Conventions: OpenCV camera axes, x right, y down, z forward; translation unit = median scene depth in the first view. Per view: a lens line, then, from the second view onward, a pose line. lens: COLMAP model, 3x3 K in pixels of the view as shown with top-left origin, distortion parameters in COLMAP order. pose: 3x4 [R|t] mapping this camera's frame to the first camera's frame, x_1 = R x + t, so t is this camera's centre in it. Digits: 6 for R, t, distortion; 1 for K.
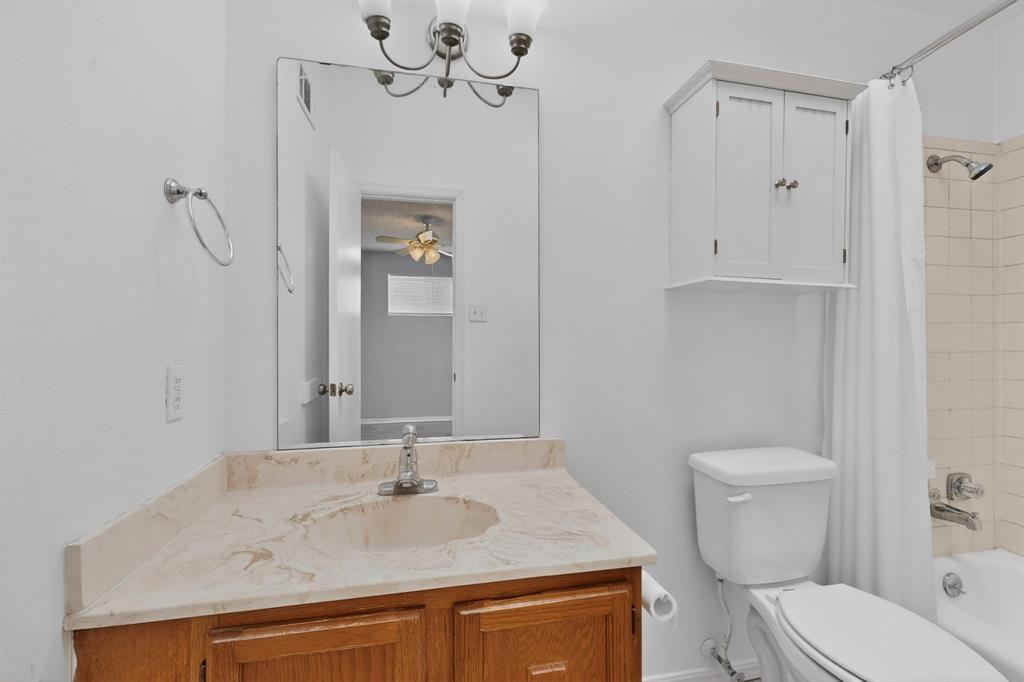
lens RADIAL K [[447.0, 0, 512.2], [0, 447.0, 344.5], [0, 0, 1]] dist [0.003264, -0.000516]
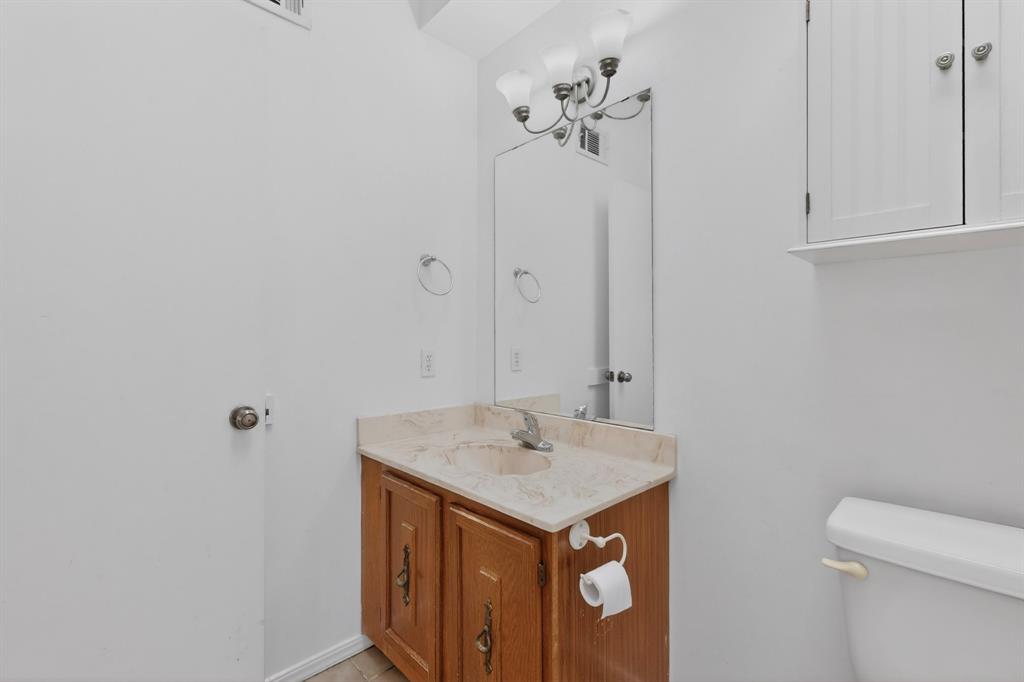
lens RADIAL K [[447.0, 0, 508.0], [0, 447.0, 337.1], [0, 0, 1]] dist [0.003264, -0.000516]
pose [[0.525060, -0.001118, -0.851064, 0.983901], [-0.004353, 0.999983, -0.003999, 0.001445], [0.851054, 0.005804, 0.525046, 0.250495]]
